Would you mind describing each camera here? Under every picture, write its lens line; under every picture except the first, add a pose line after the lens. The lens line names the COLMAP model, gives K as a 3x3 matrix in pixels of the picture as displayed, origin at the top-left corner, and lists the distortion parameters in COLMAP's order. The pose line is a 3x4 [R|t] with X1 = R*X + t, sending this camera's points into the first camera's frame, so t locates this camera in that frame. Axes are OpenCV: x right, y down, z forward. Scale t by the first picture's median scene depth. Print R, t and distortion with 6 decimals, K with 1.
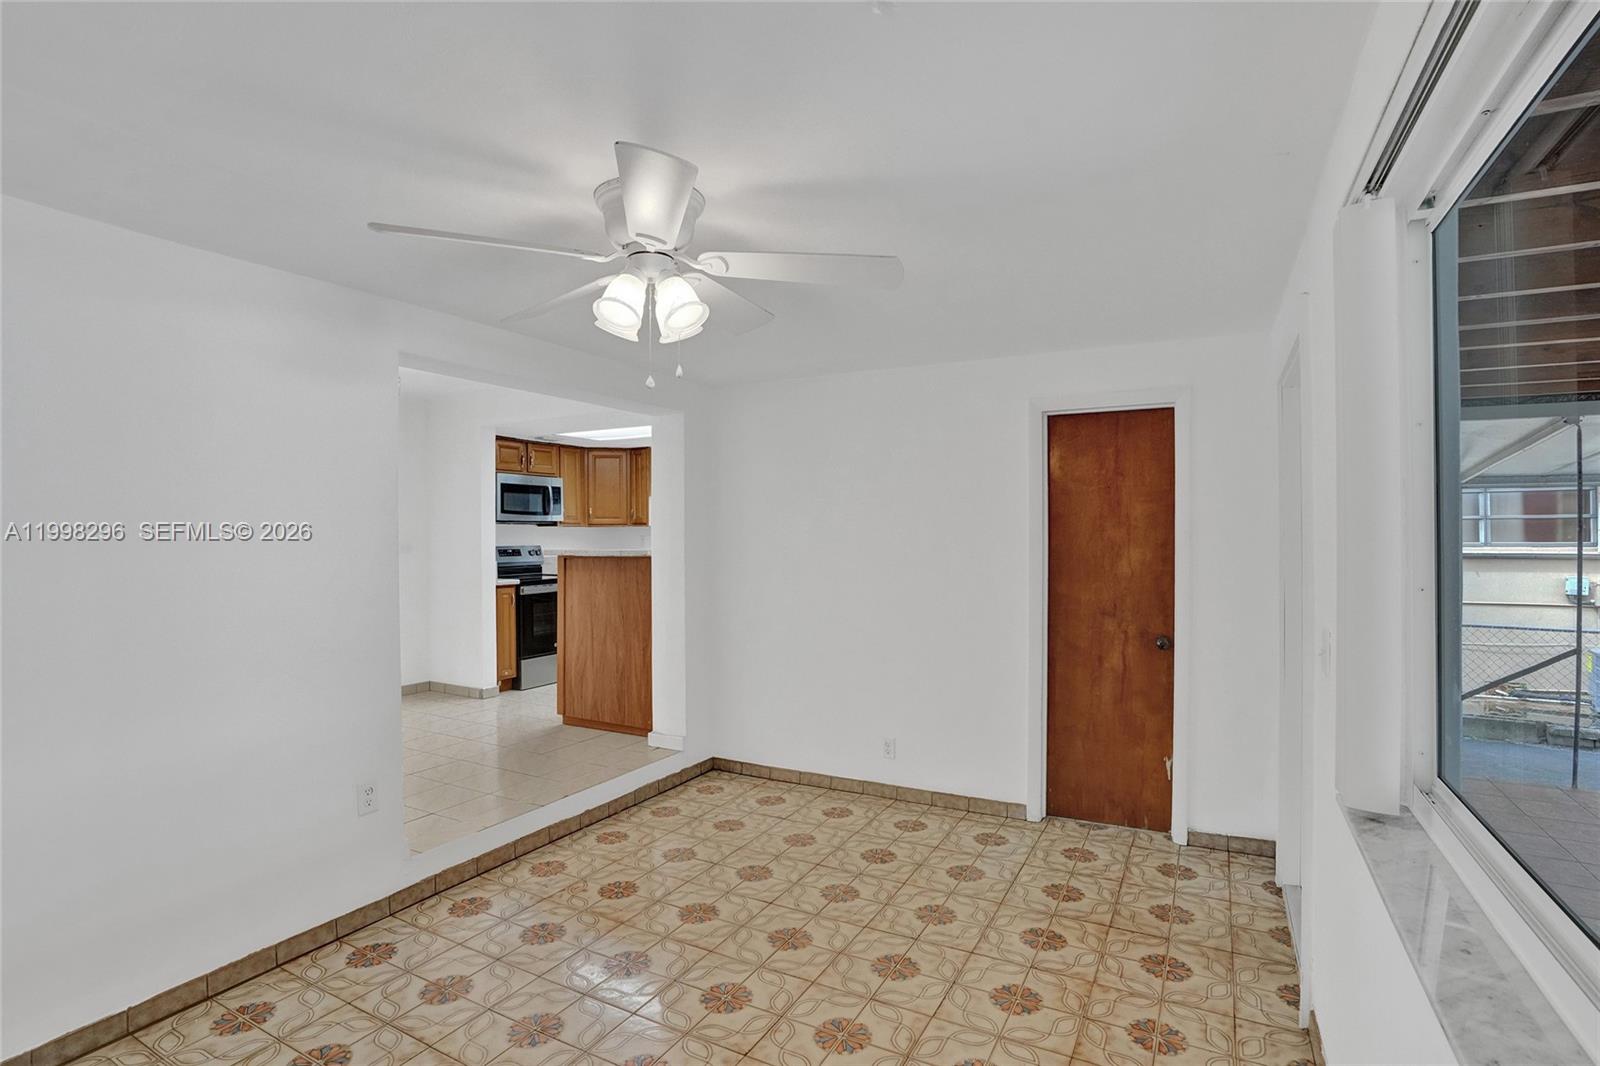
lens RADIAL K [[747.3, 0, 793.7], [0, 747.3, 528.3], [0, 0, 1]] dist [-0.052254, 0.000017]
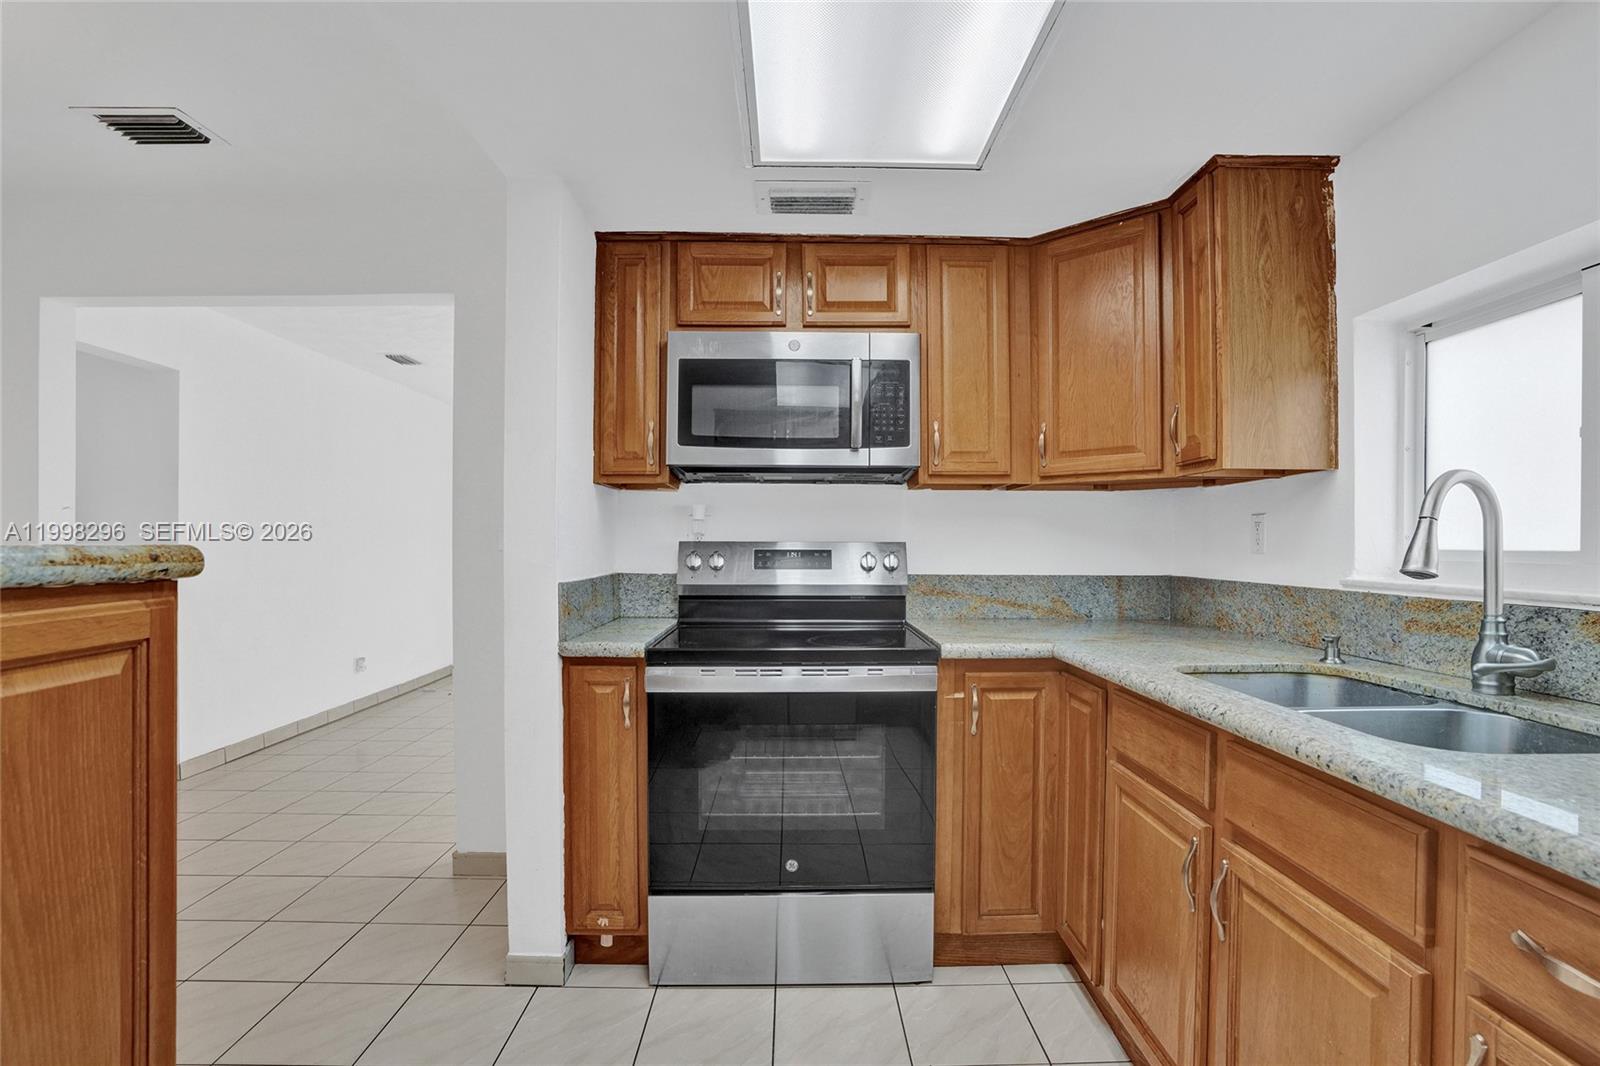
lens RADIAL K [[731.1, 0, 800.0], [0, 731.1, 533.0], [0, 0, 1]] dist [-0.050009, 0.018978]
pose [[0.490284, 0.001968, -0.871561, -0.061414], [-0.004709, 0.999989, -0.000391, 0.020264], [0.871550, 0.004295, 0.490287, 0.833543]]
